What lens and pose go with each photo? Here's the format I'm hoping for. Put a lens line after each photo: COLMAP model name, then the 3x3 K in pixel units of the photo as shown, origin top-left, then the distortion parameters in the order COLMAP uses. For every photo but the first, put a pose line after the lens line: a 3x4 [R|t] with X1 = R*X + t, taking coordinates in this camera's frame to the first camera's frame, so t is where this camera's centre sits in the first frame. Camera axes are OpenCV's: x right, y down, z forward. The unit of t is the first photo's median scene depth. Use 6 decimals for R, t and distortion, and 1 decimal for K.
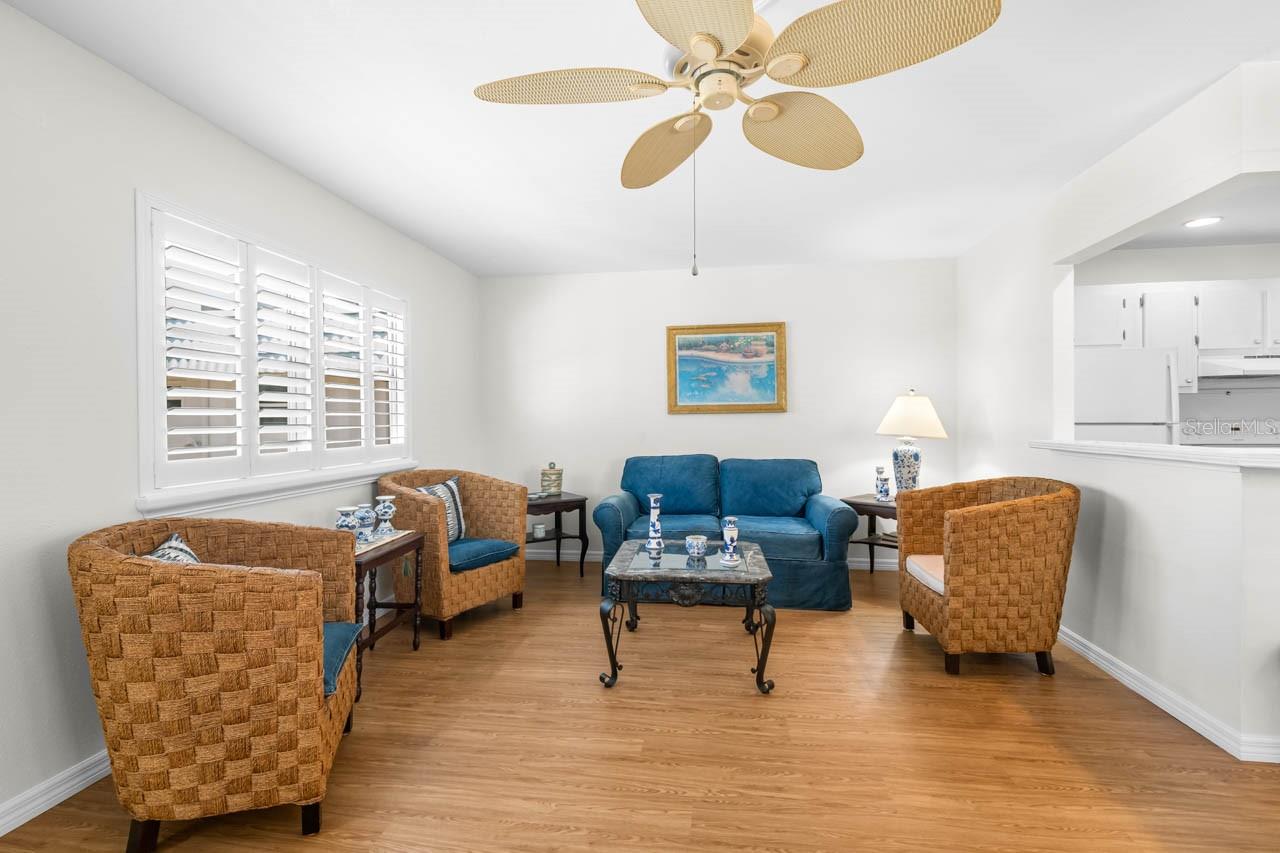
lens RADIAL K [[576.6, 0, 640.0], [0, 576.6, 426.5], [0, 0, 1]] dist [0.001500, -0.000614]
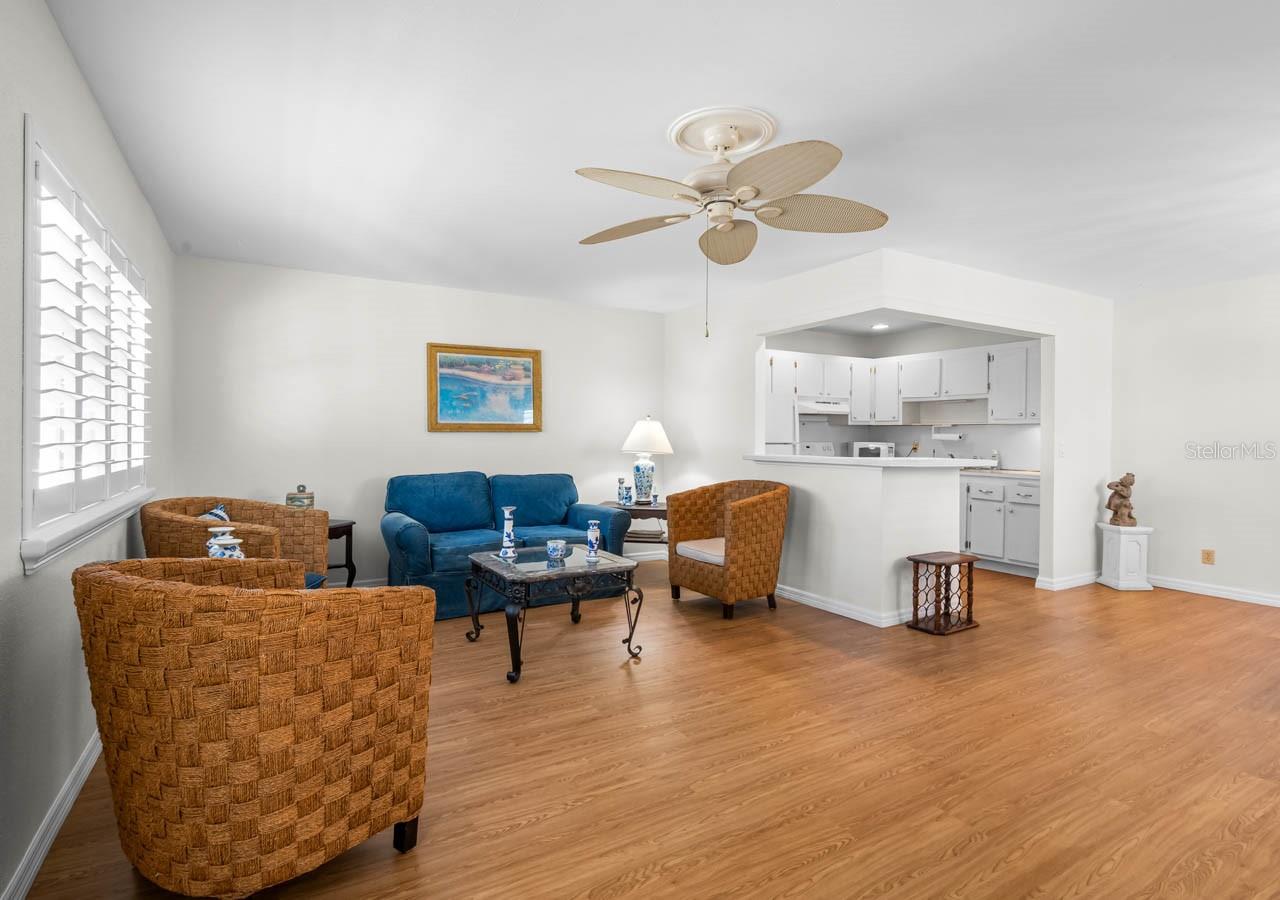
lens RADIAL K [[606.4, 0, 611.3], [0, 606.4, 445.0], [0, 0, 1]] dist [0.003287, 0.000011]
pose [[0.807832, 0.002666, 0.589407, -0.464069], [-0.002316, 0.999996, -0.001349, 0.002374], [-0.589409, -0.000276, 0.807835, -0.029244]]
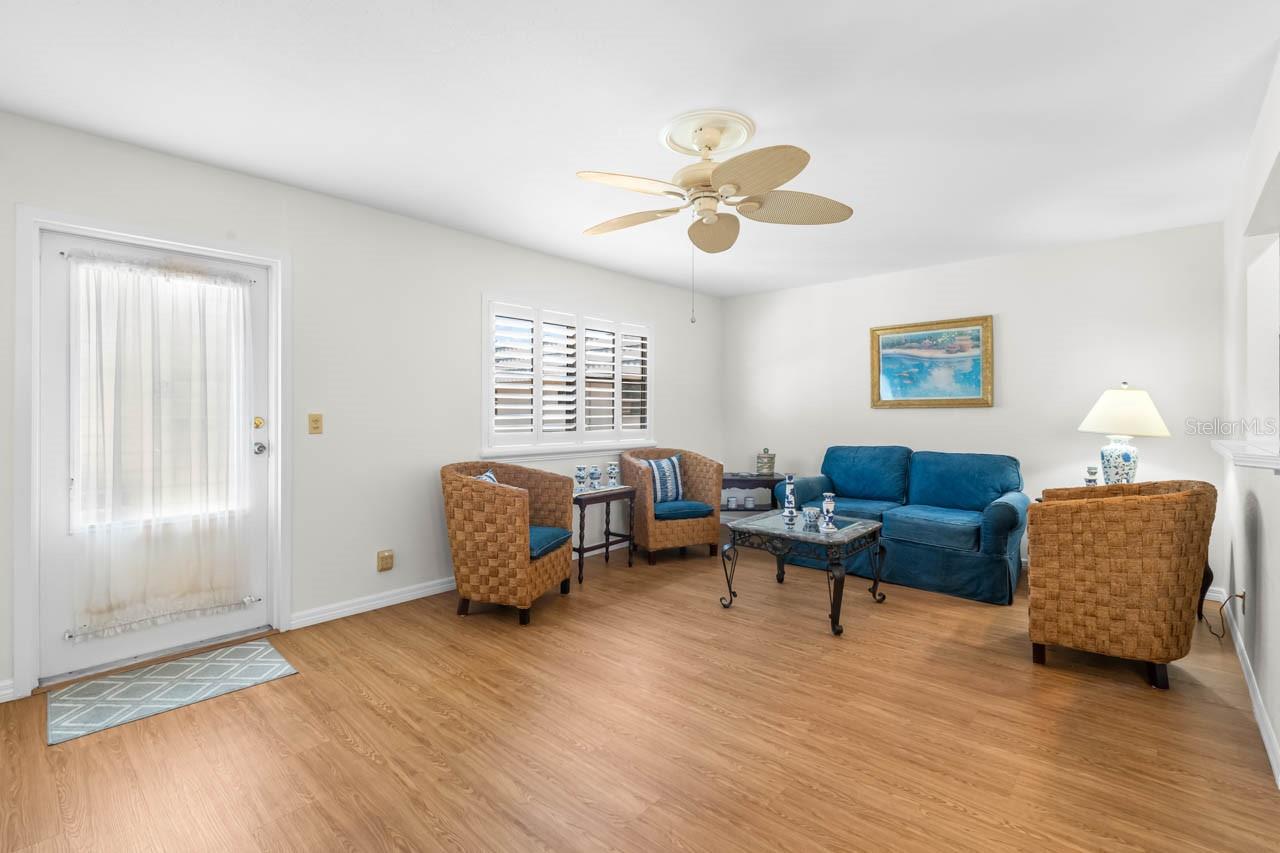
lens RADIAL K [[559.8, 0, 636.2], [0, 559.8, 415.7], [0, 0, 1]] dist [-0.002743, -0.000353]
pose [[0.831147, 0.010643, -0.555951, 0.399602], [-0.014040, 0.999900, -0.001848, 0.000548], [0.555876, 0.009342, 0.831213, -0.182874]]
